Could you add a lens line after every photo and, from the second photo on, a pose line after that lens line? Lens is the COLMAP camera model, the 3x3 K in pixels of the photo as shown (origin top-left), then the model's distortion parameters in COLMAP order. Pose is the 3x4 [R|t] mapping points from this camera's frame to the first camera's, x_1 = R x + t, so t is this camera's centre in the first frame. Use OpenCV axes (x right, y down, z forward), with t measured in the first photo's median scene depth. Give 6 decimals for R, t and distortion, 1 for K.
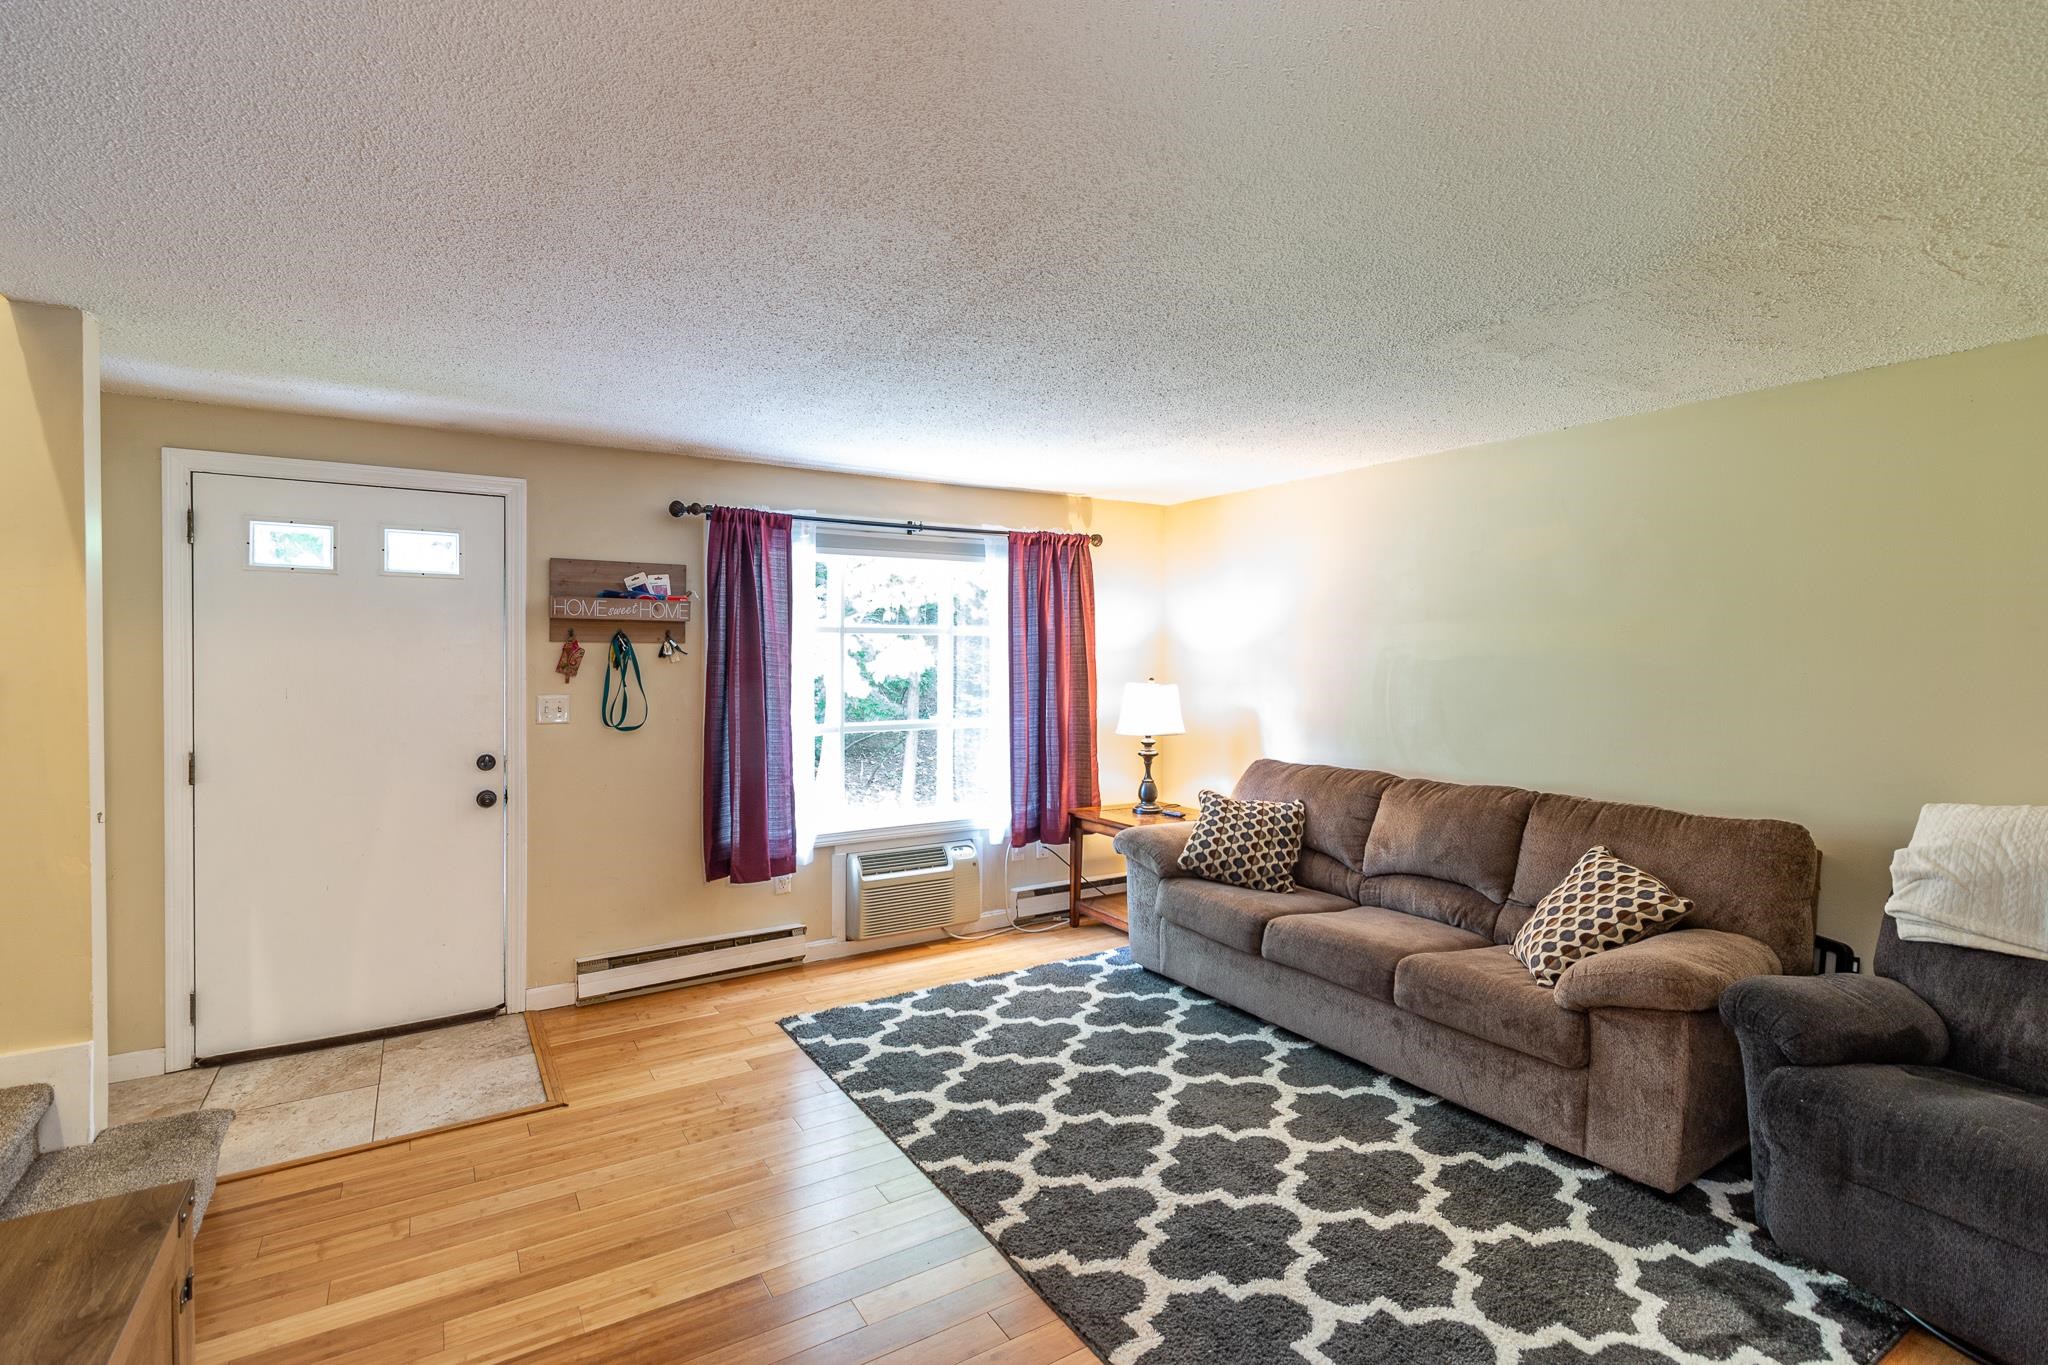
lens RADIAL K [[950.4, 0, 1033.8], [0, 950.4, 662.1], [0, 0, 1]] dist [-0.001872, 0.000186]
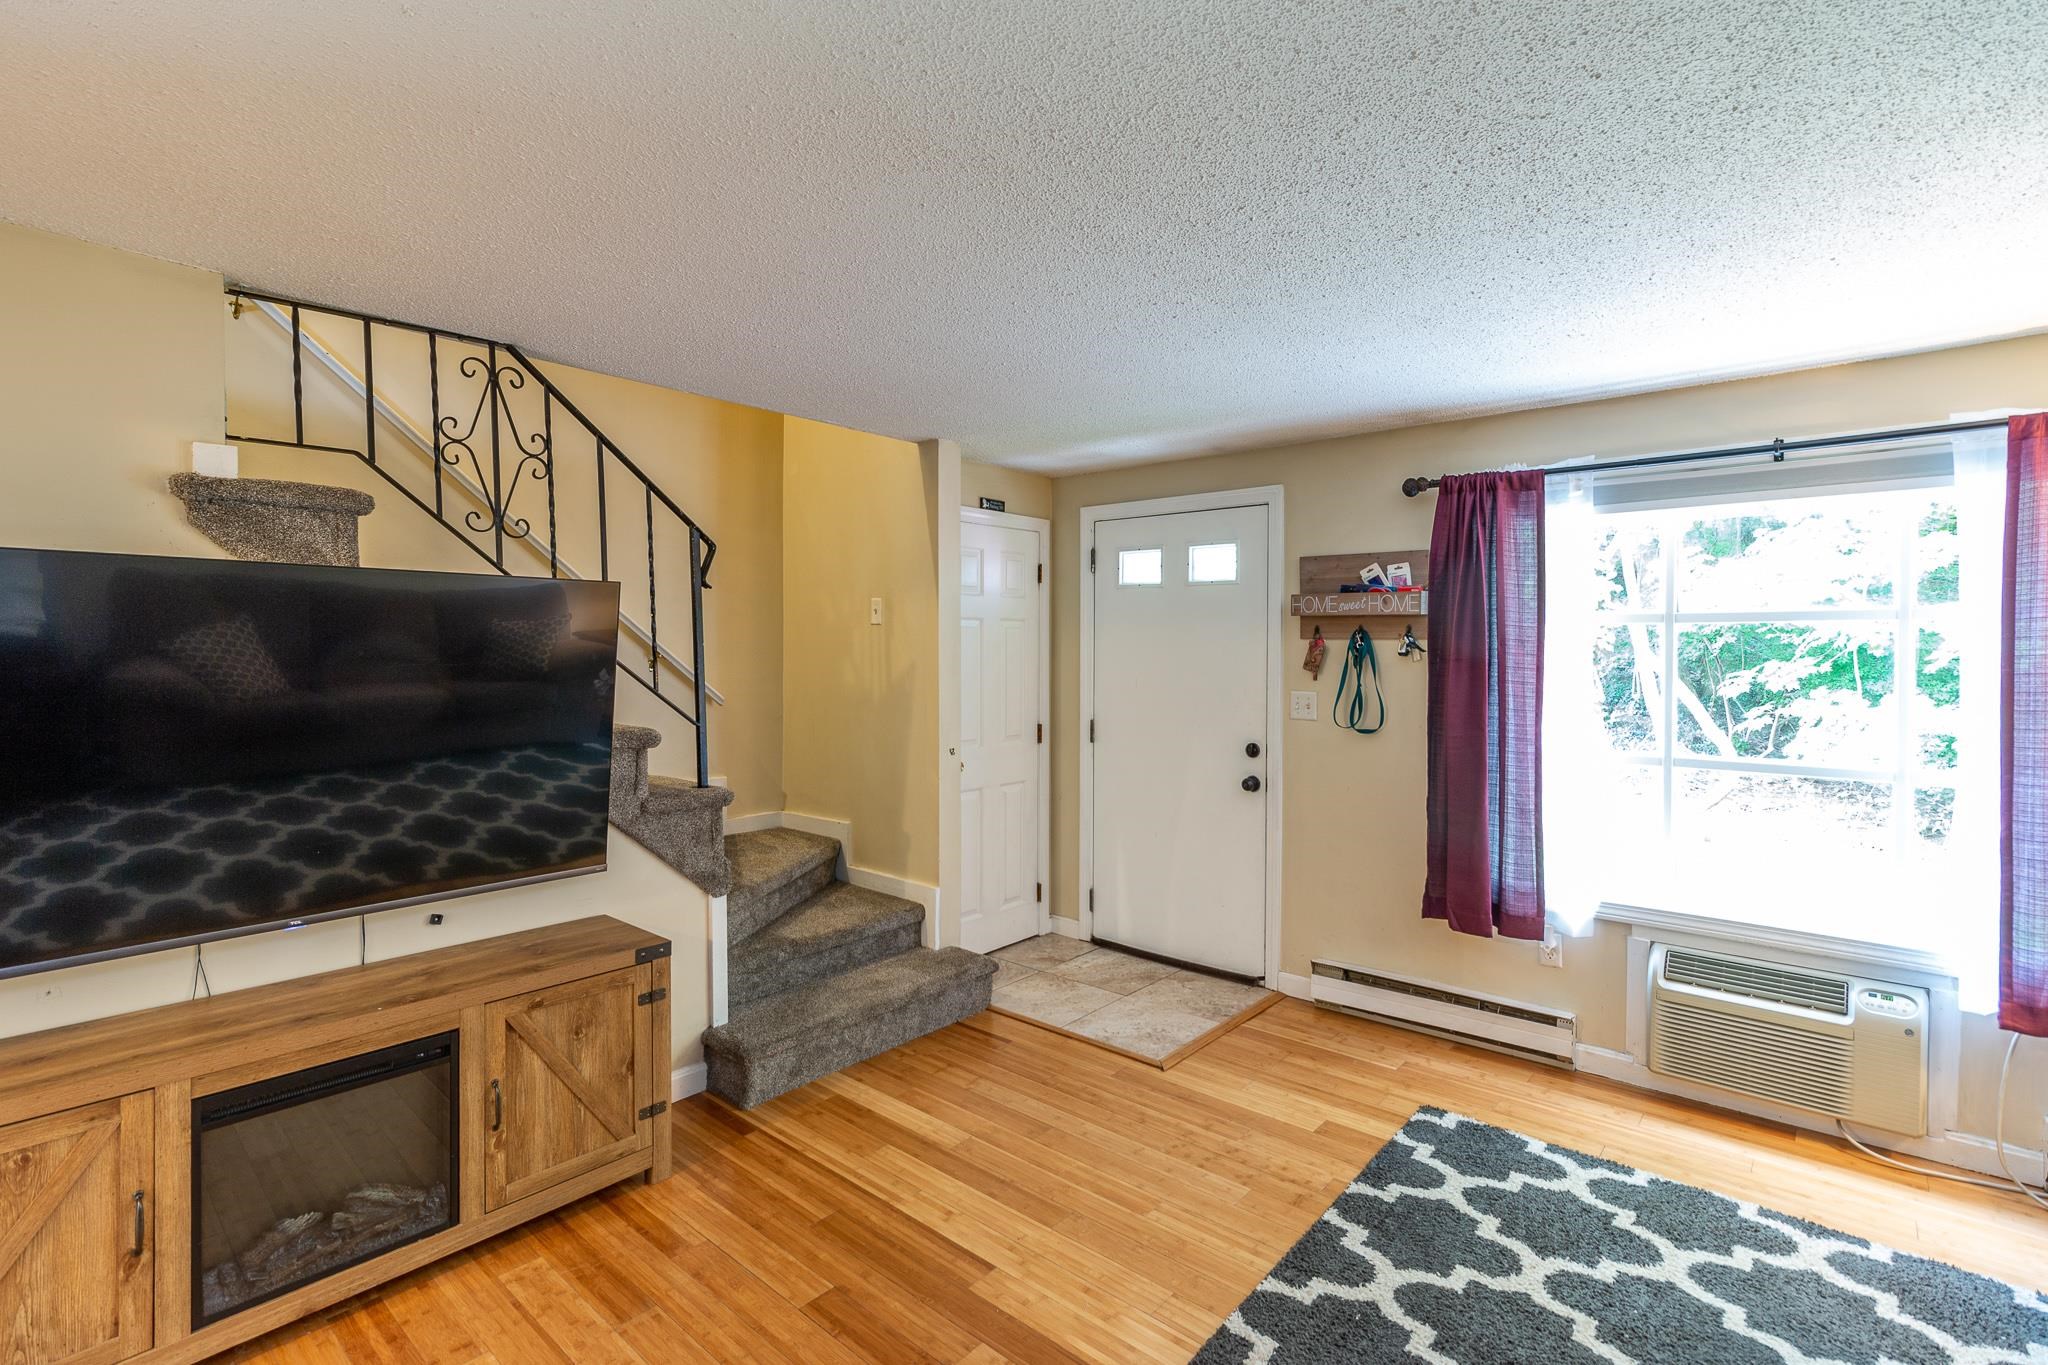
lens RADIAL K [[975.8, 0, 1050.0], [0, 975.8, 658.9], [0, 0, 1]] dist [-0.000609, 0.000108]
pose [[0.288737, 0.010522, -0.957351, 0.413202], [-0.011357, 0.999907, 0.007564, -0.005185], [0.957341, 0.008689, 0.288830, 0.435519]]
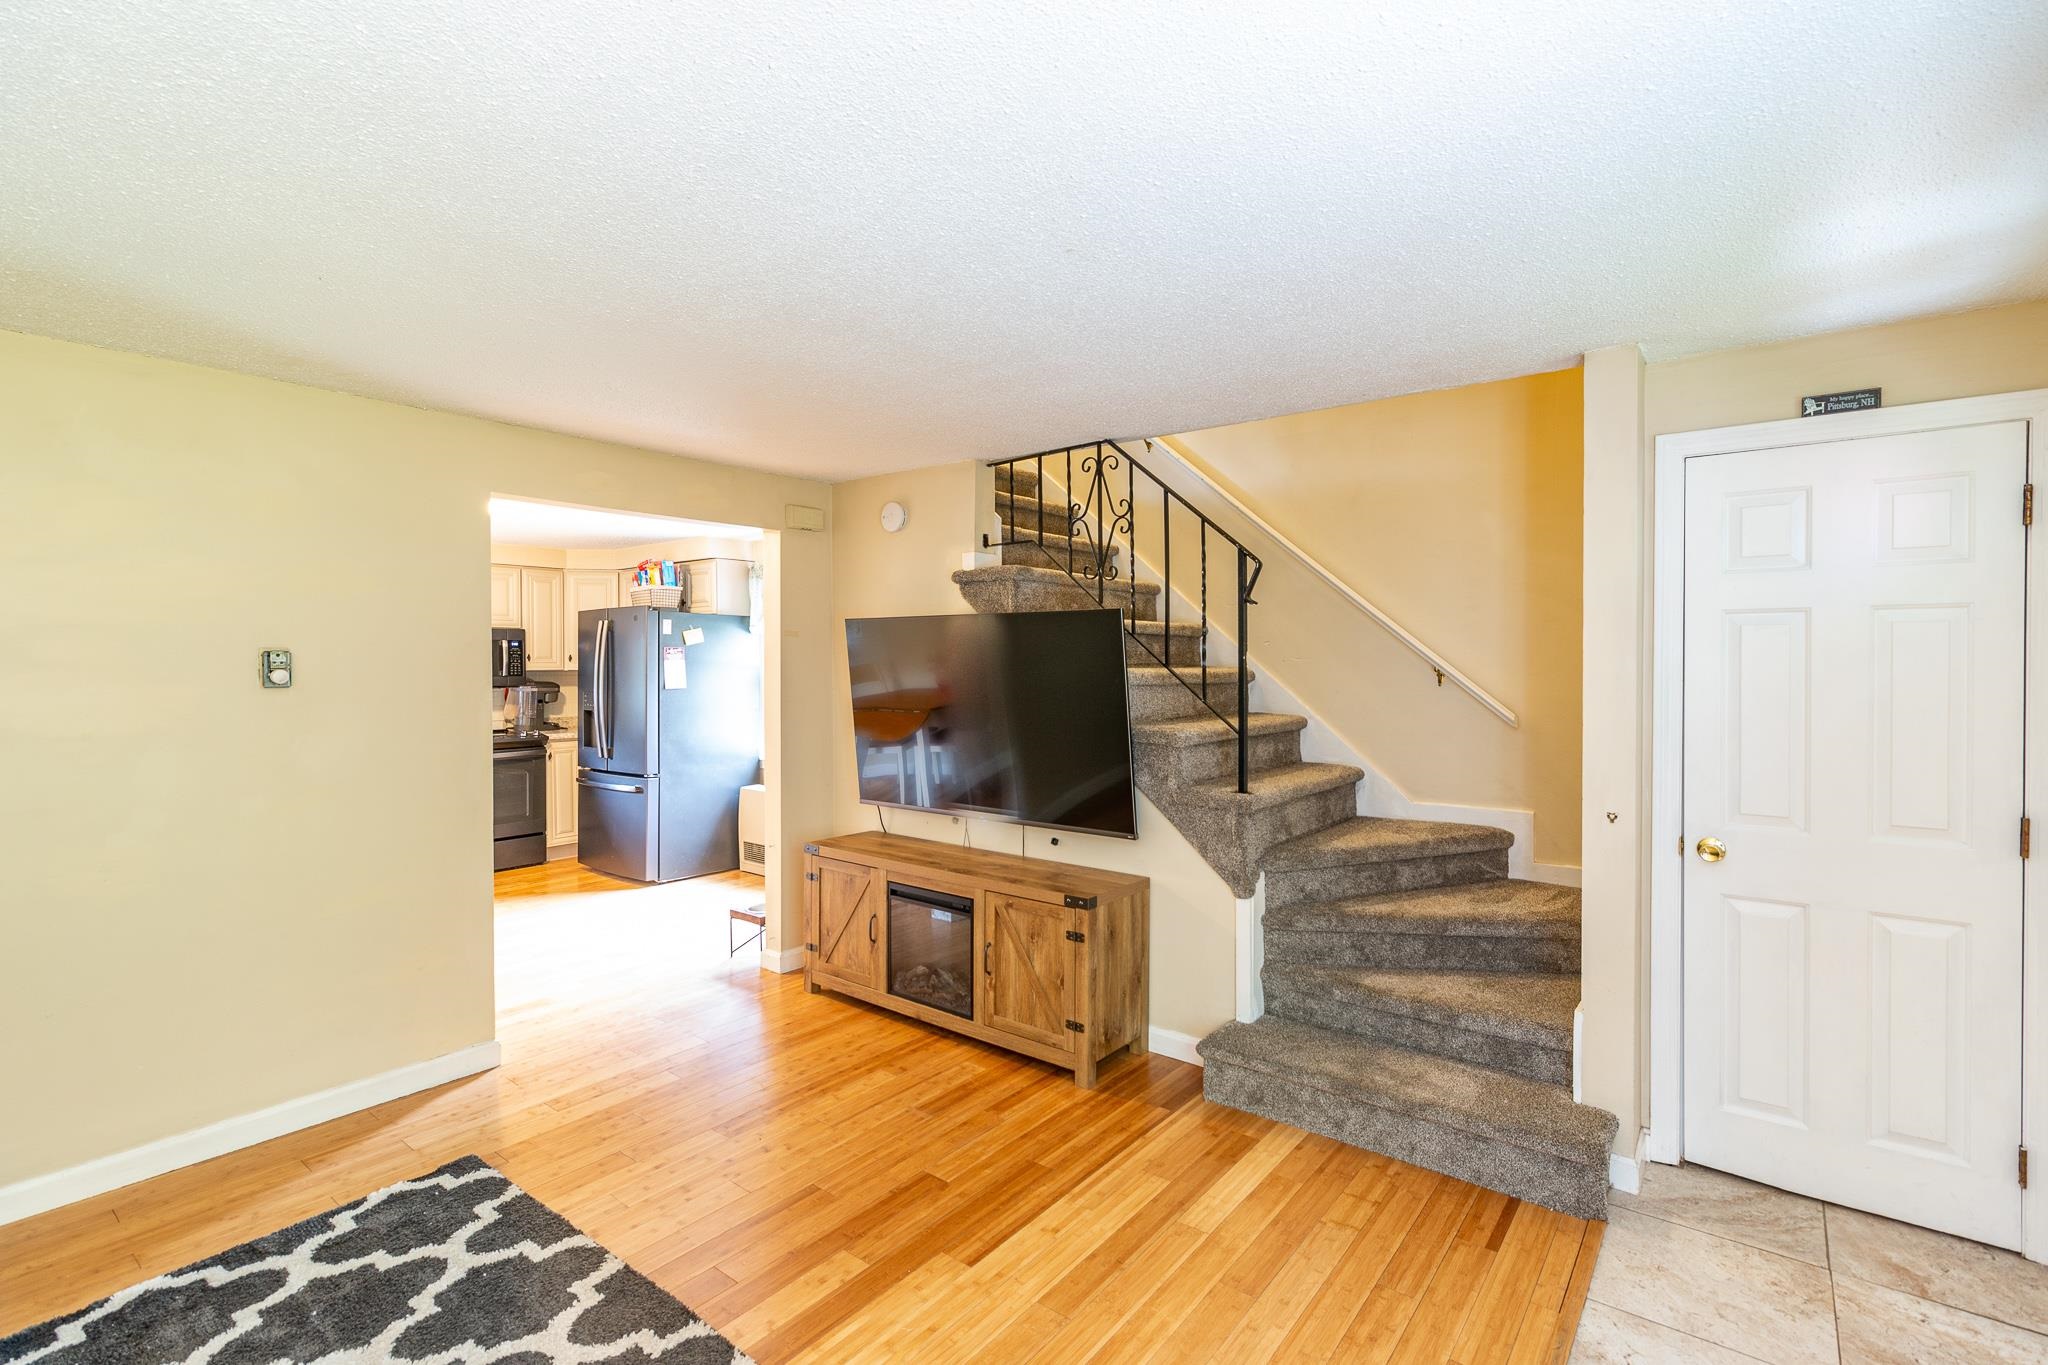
lens RADIAL K [[931.8, 0, 993.7], [0, 931.8, 672.2], [0, 0, 1]] dist [-0.000108, 0.000071]
pose [[-0.953454, 0.004829, -0.301500, -0.005901], [-0.002132, 0.999739, 0.022755, -0.013514], [0.301531, 0.022338, -0.953195, 1.136033]]
